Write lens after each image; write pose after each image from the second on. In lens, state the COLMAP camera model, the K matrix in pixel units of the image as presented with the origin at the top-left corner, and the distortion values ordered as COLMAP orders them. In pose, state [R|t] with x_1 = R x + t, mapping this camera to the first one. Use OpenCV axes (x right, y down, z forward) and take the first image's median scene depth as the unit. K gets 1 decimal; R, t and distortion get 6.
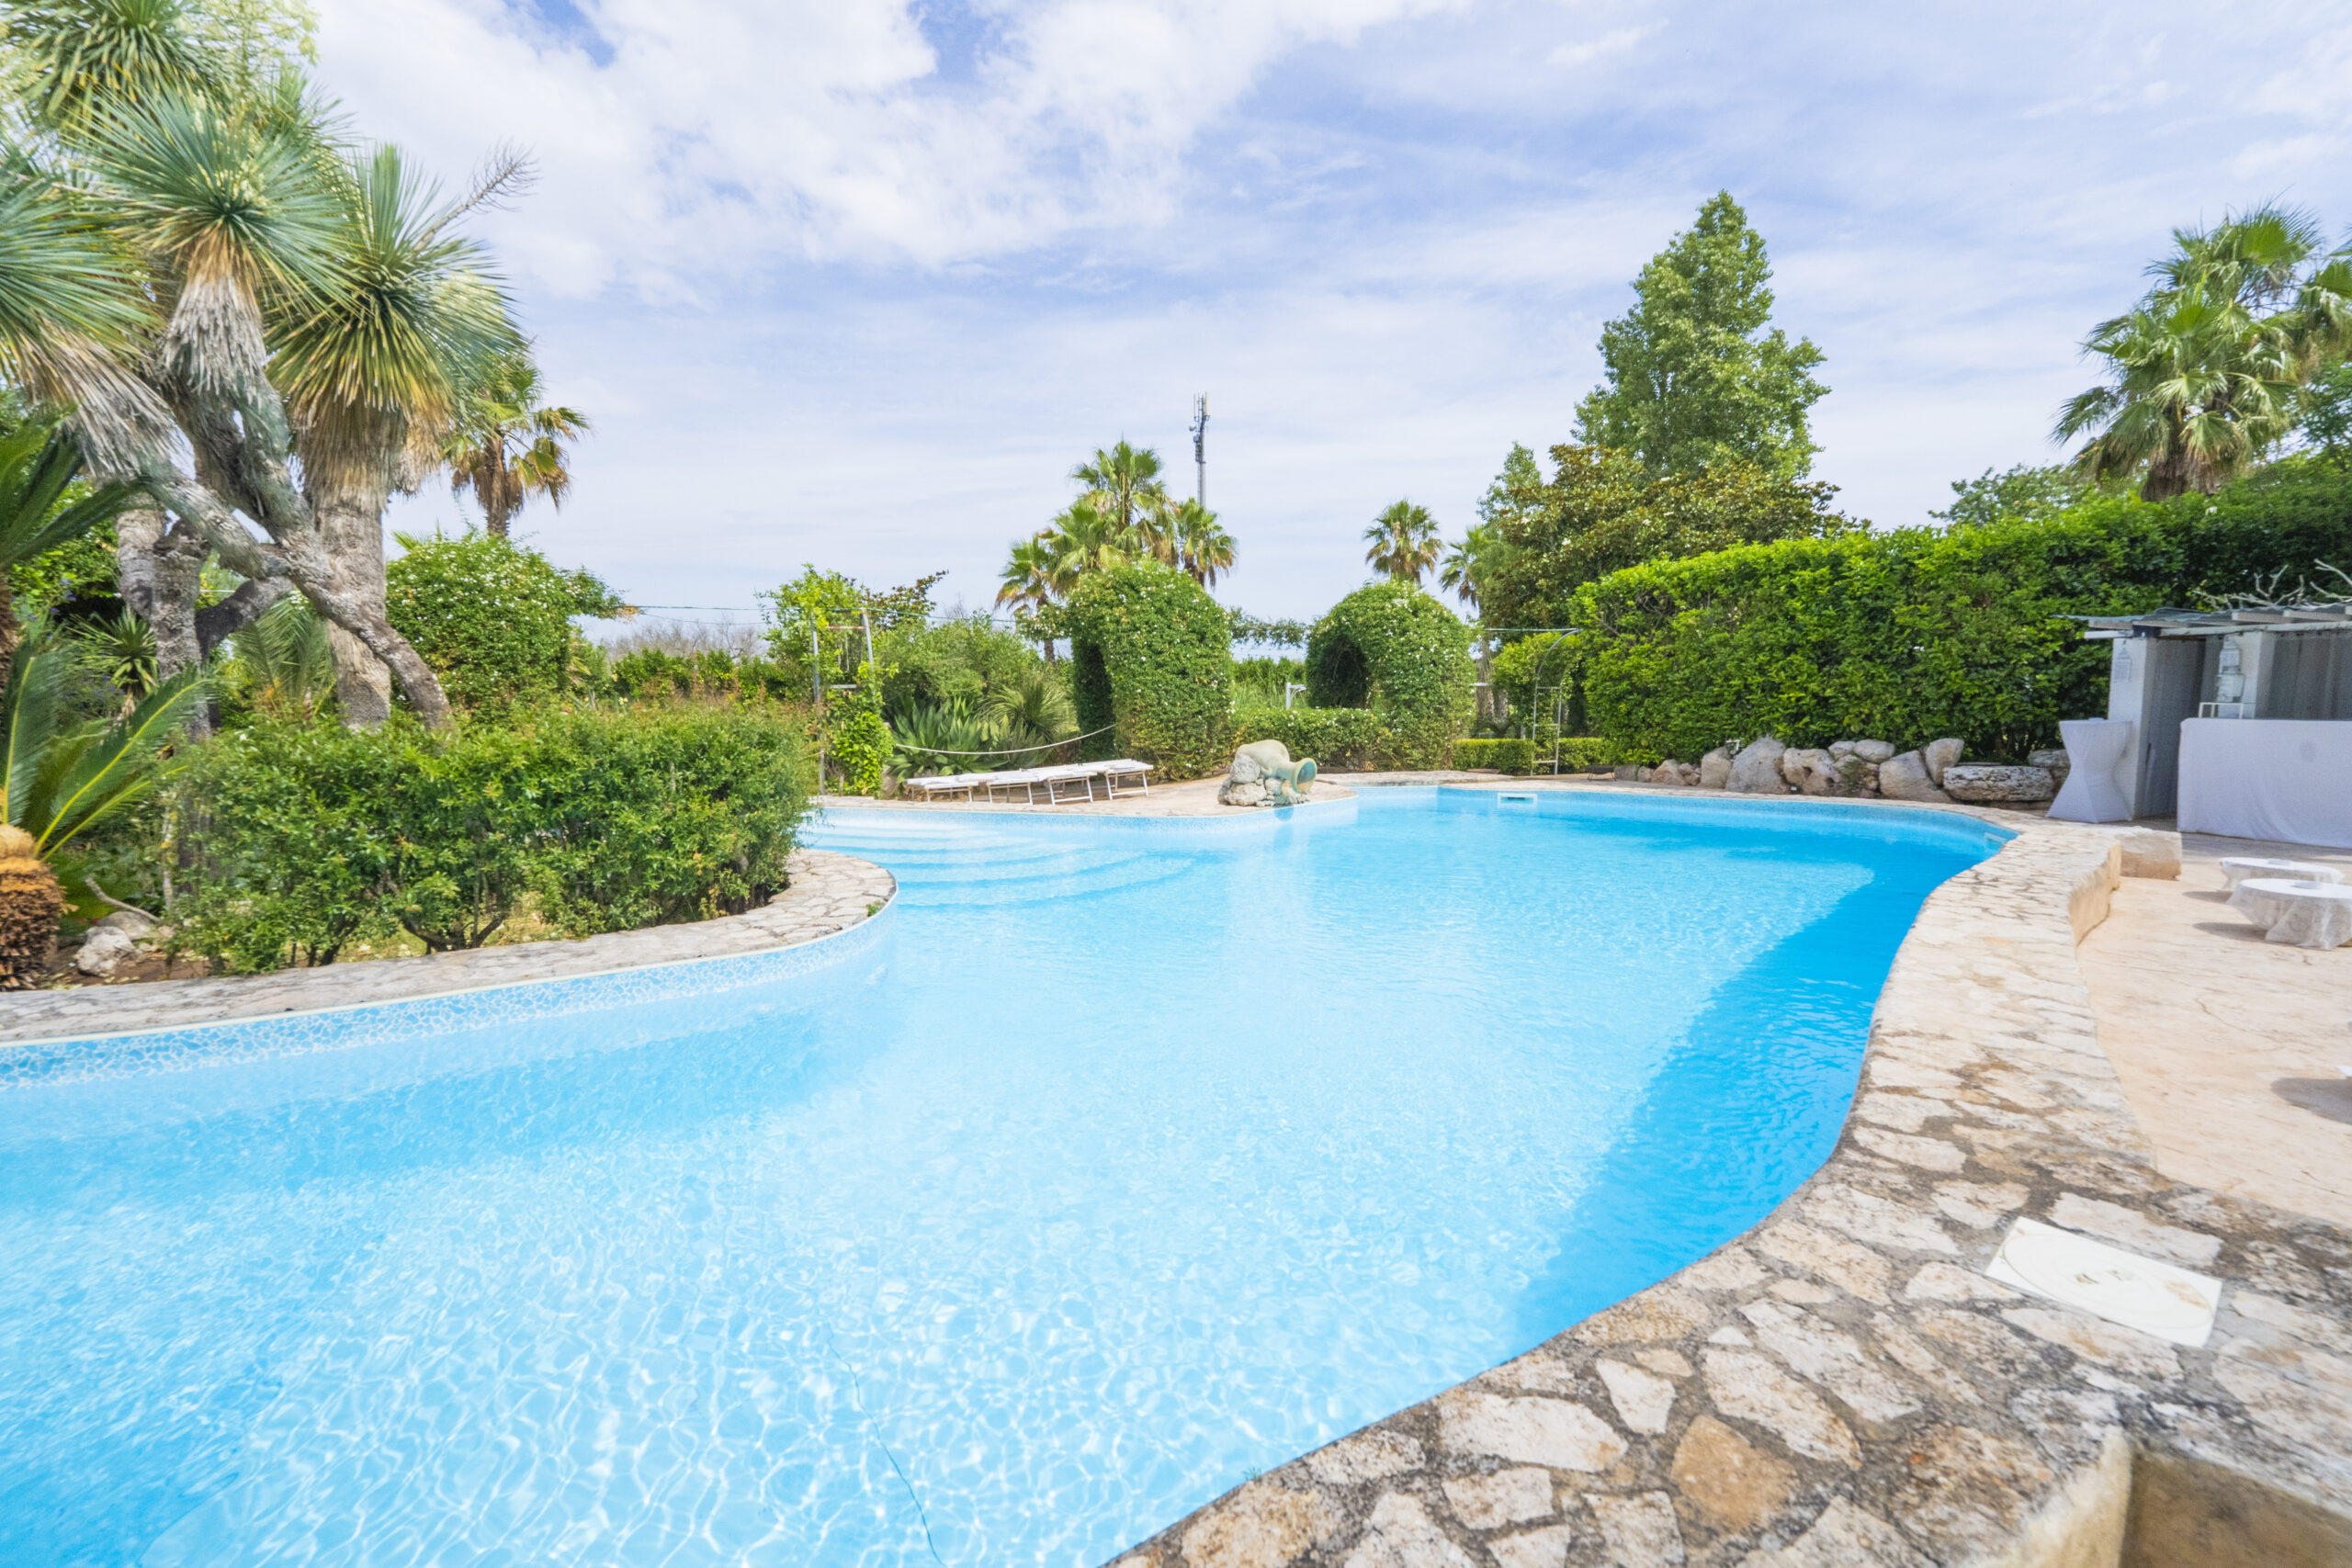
lens RADIAL K [[916.3, 0, 1164.1], [0, 916.3, 777.8], [0, 0, 1]] dist [-0.015952, 0.000196]
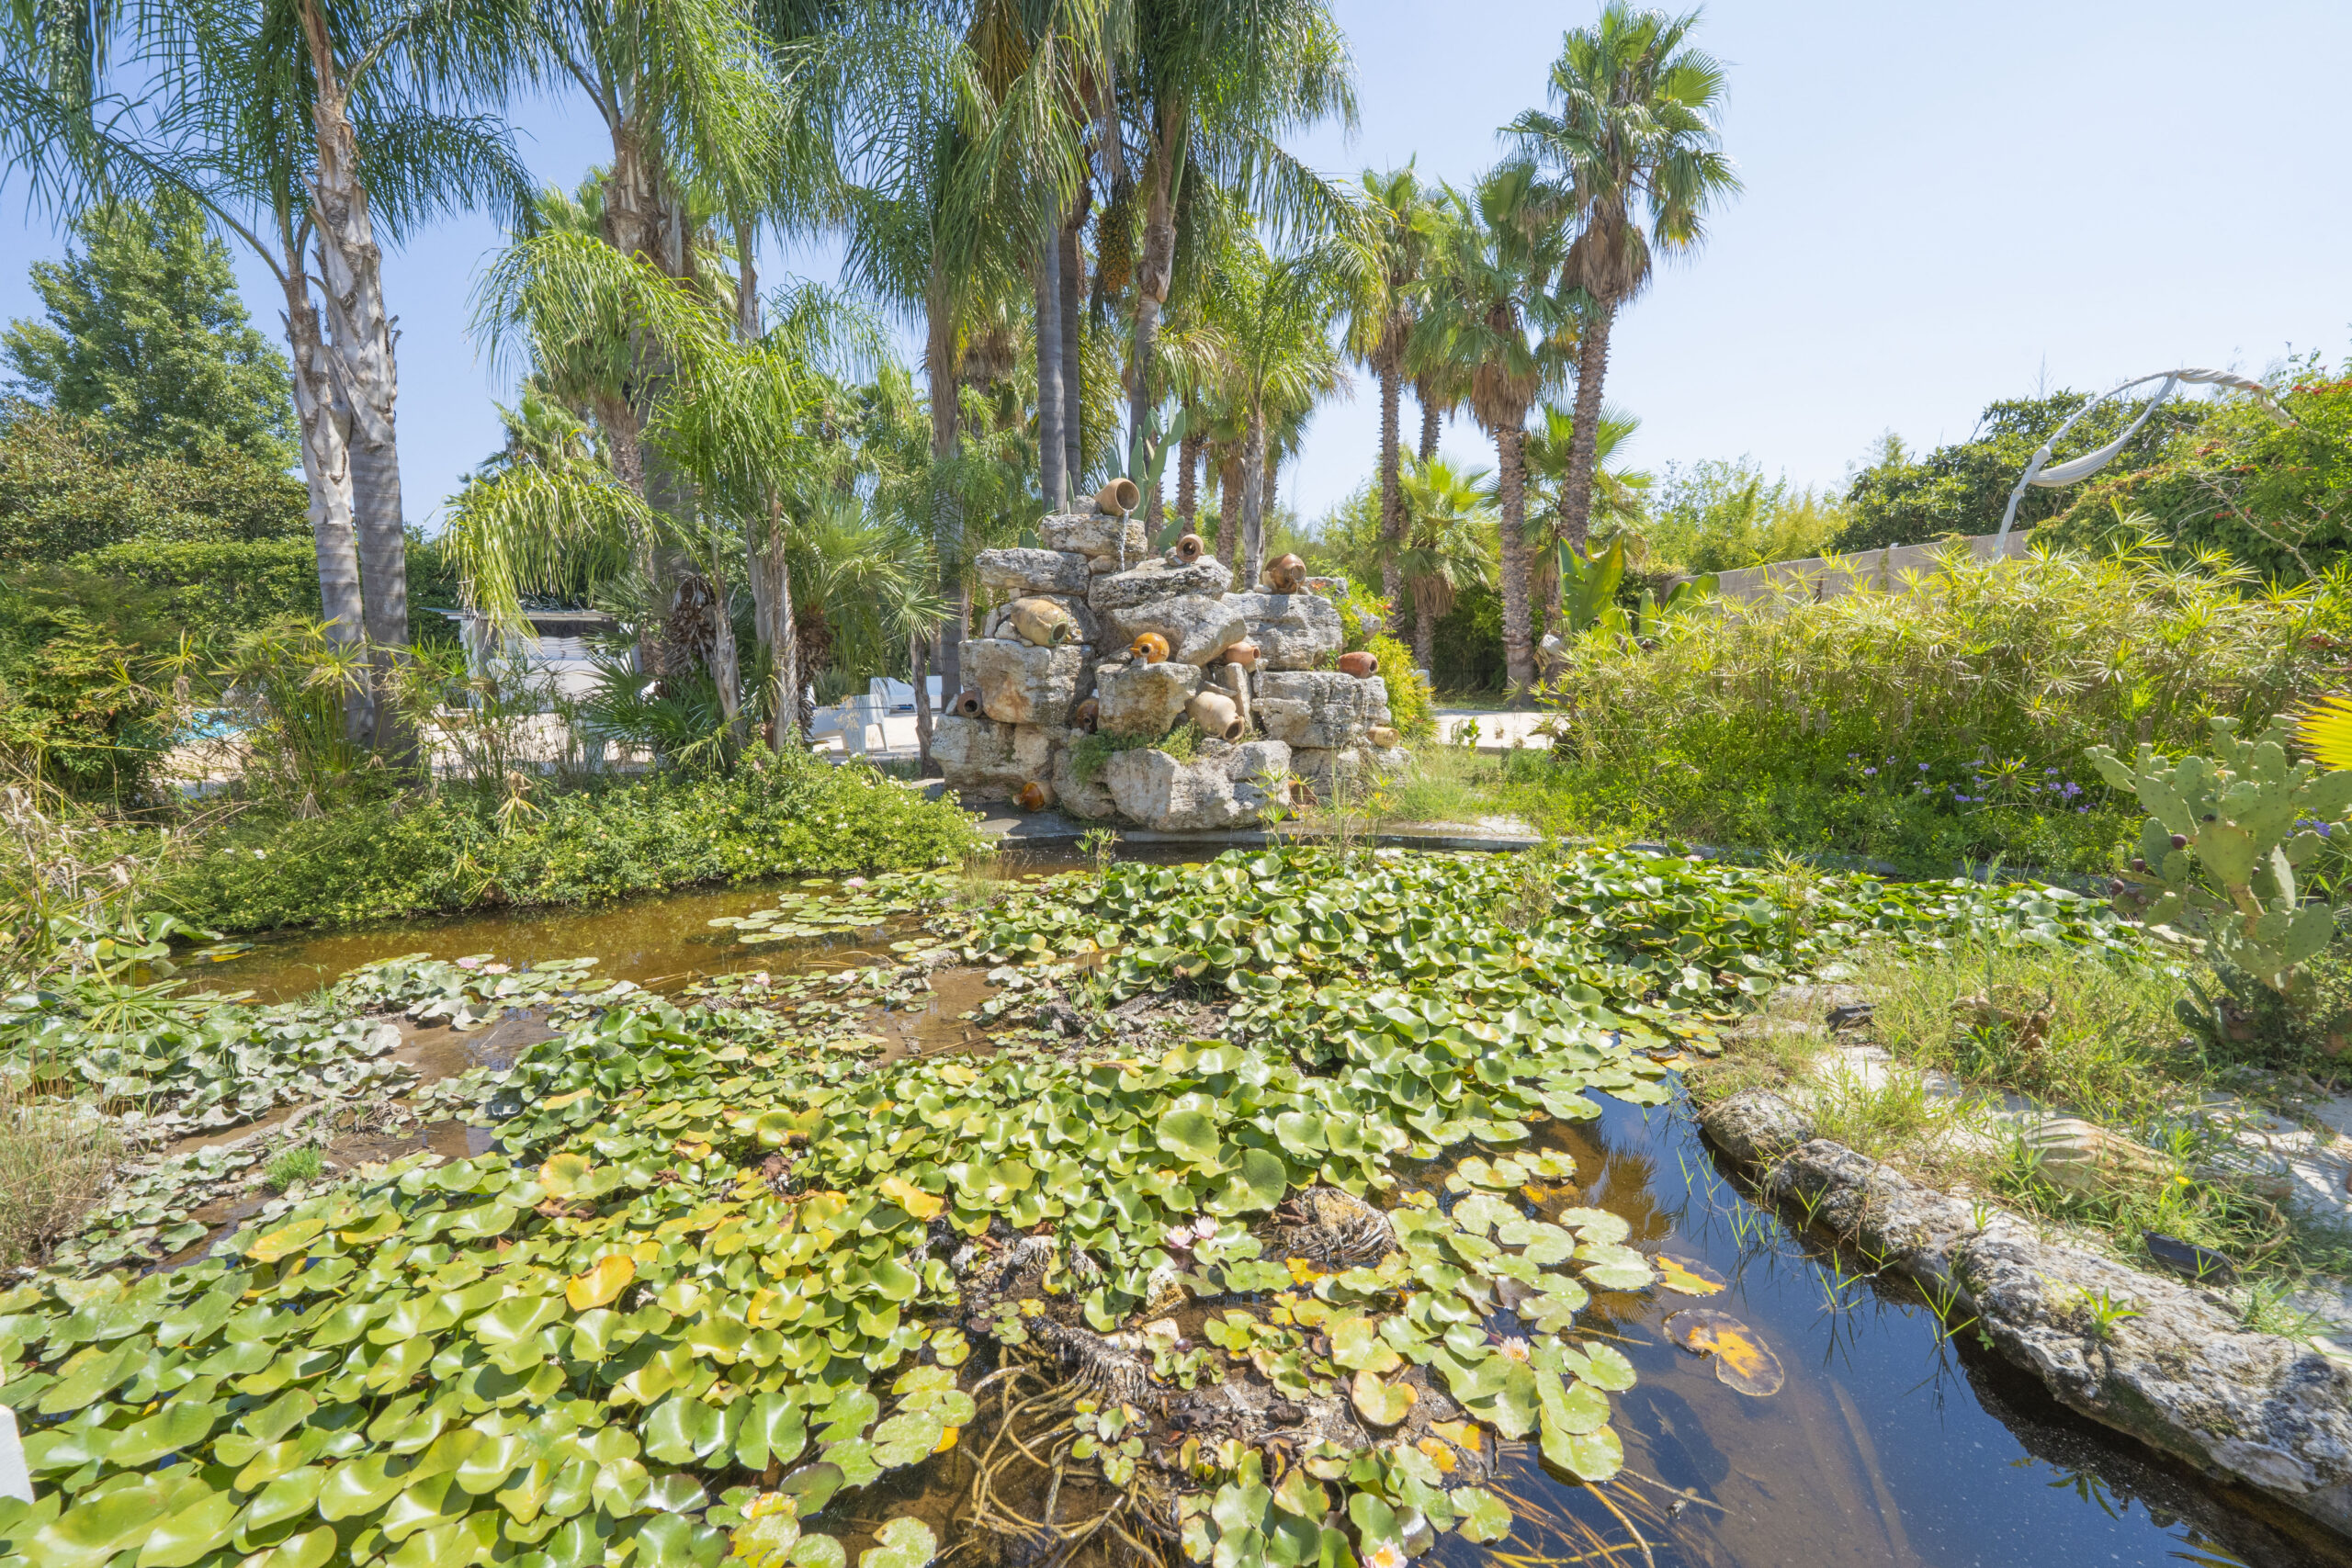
lens RADIAL K [[916.3, 0, 1164.1], [0, 916.3, 777.8], [0, 0, 1]] dist [-0.015952, 0.000196]
pose [[0.260594, -0.131372, 0.956469, -0.381604], [0.081674, 0.990147, 0.113745, 0.067210], [-0.961988, 0.048477, 0.268756, -0.781505]]
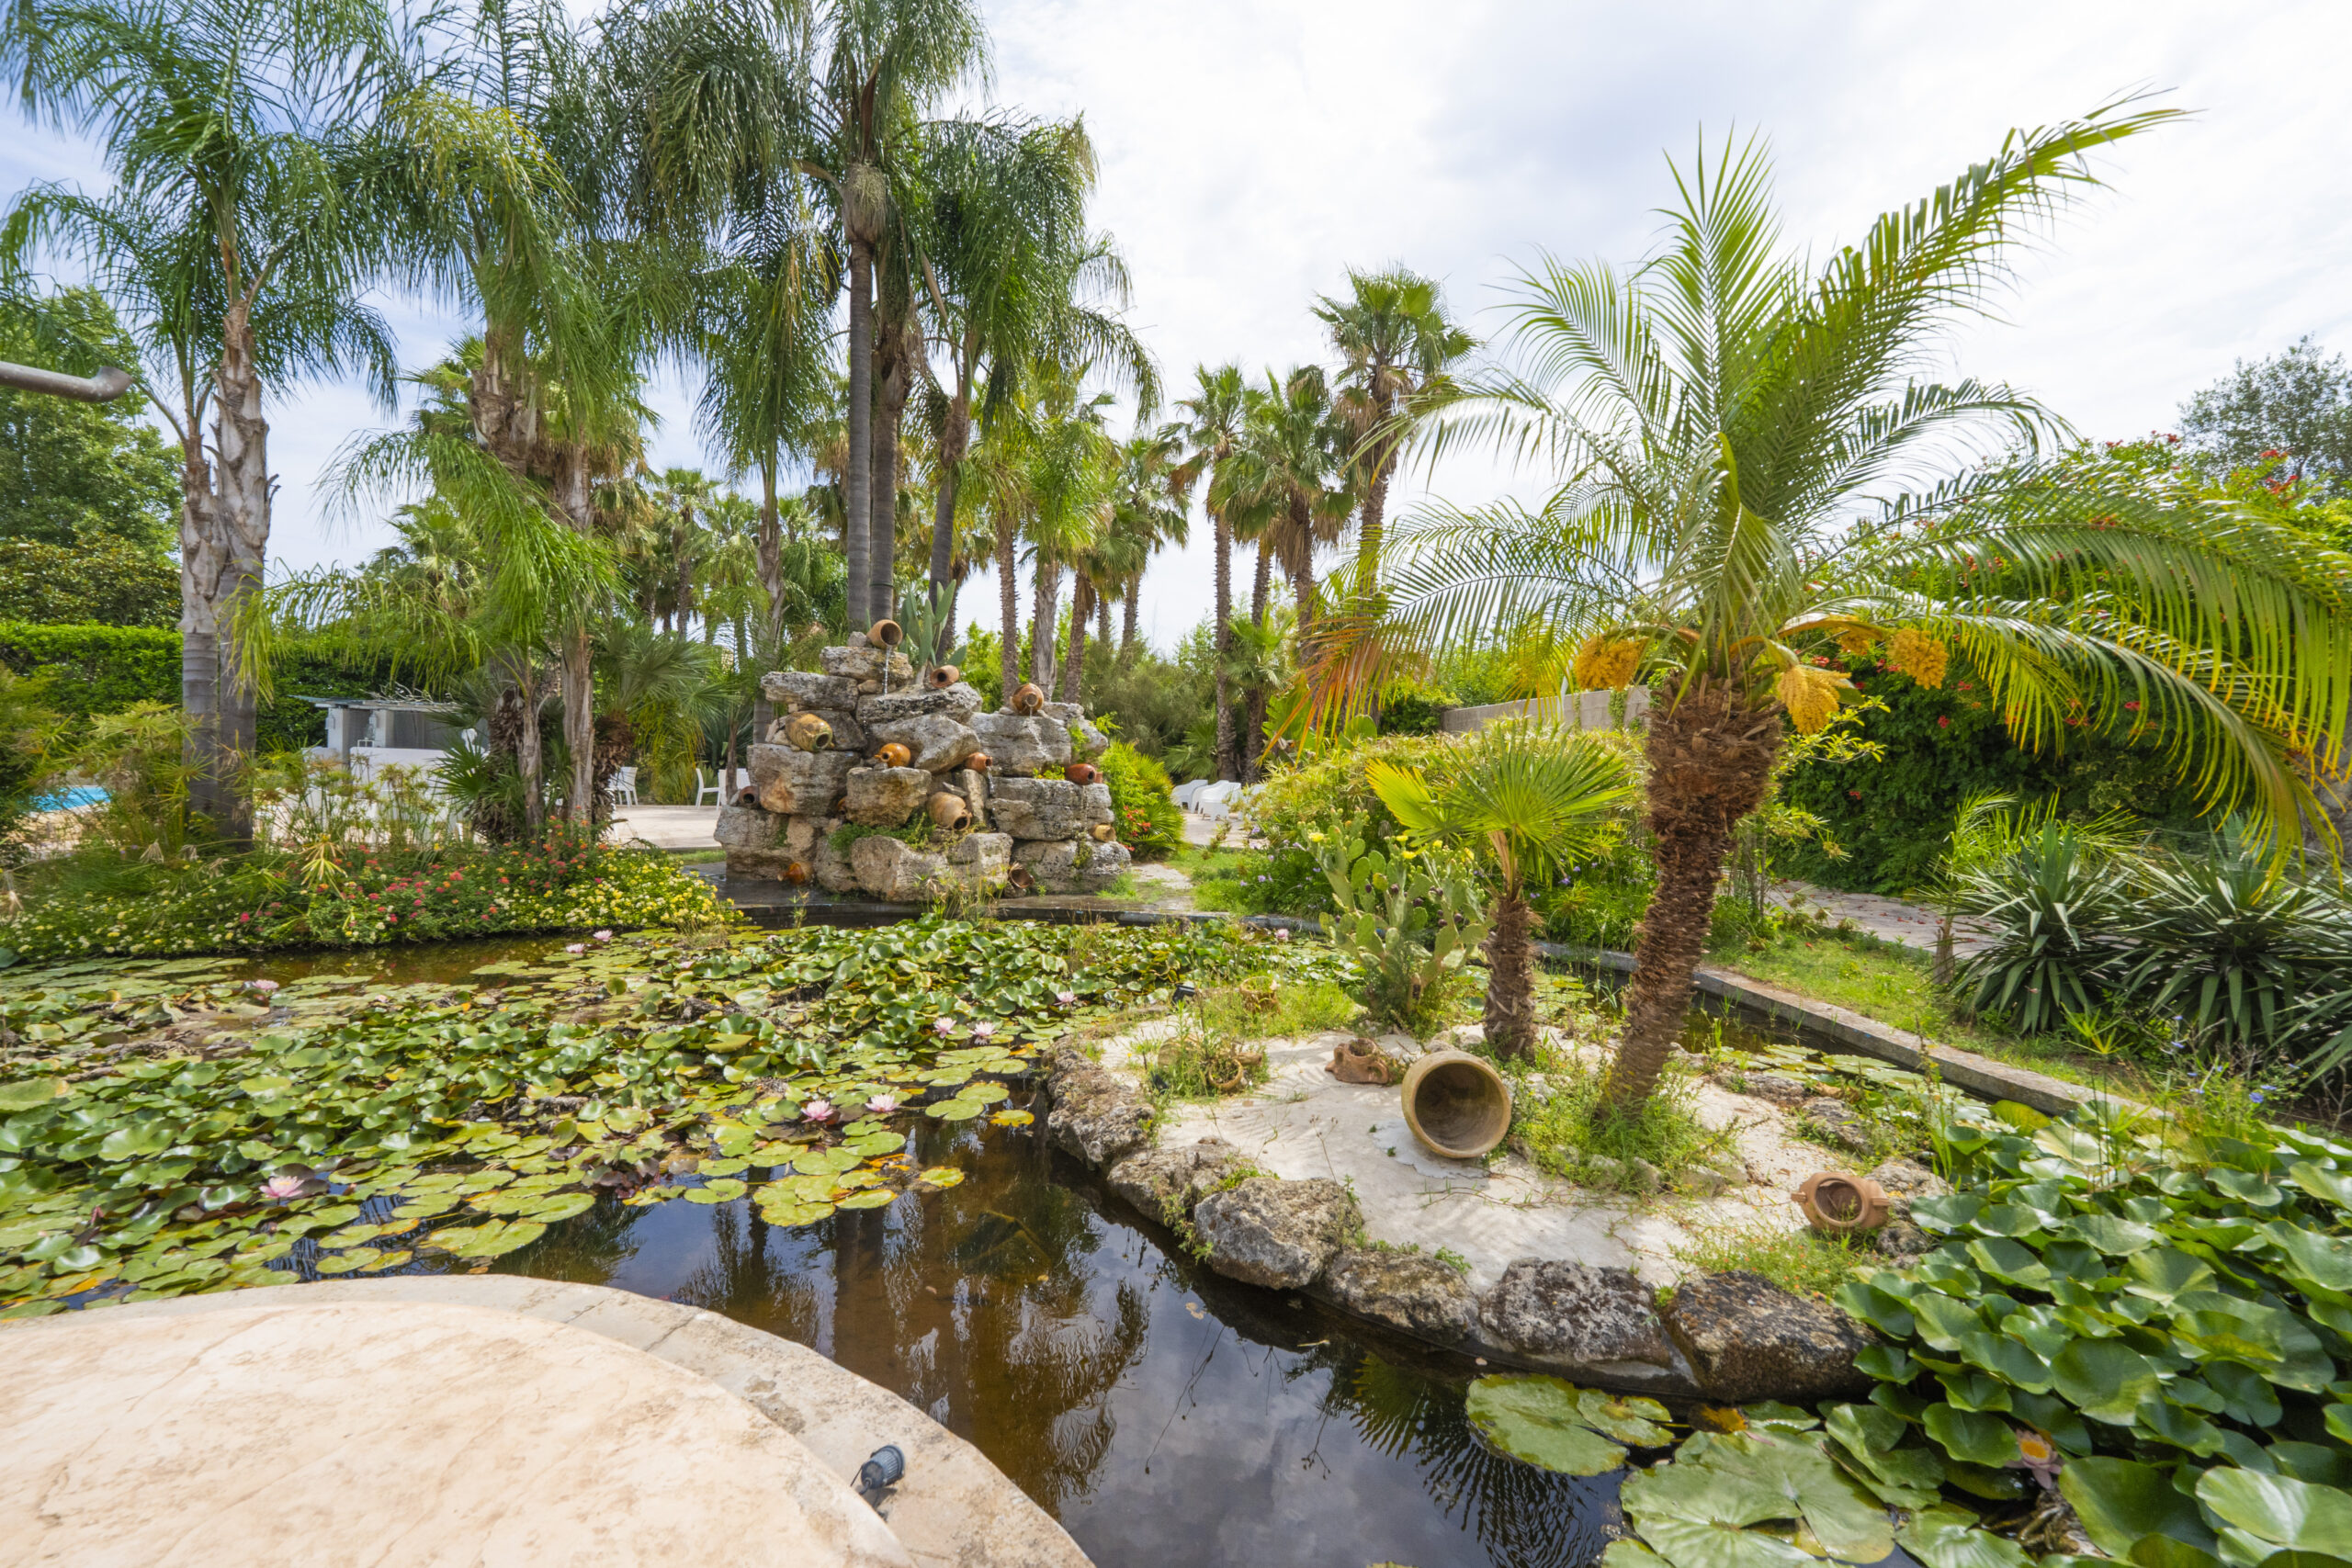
lens RADIAL K [[916.3, 0, 1164.1], [0, 916.3, 777.8], [0, 0, 1]] dist [-0.015952, 0.000196]
pose [[0.177885, -0.011722, 0.983981, -0.492015], [0.053345, 0.998574, 0.002252, 0.078517], [-0.982604, 0.052089, 0.178257, -0.960558]]
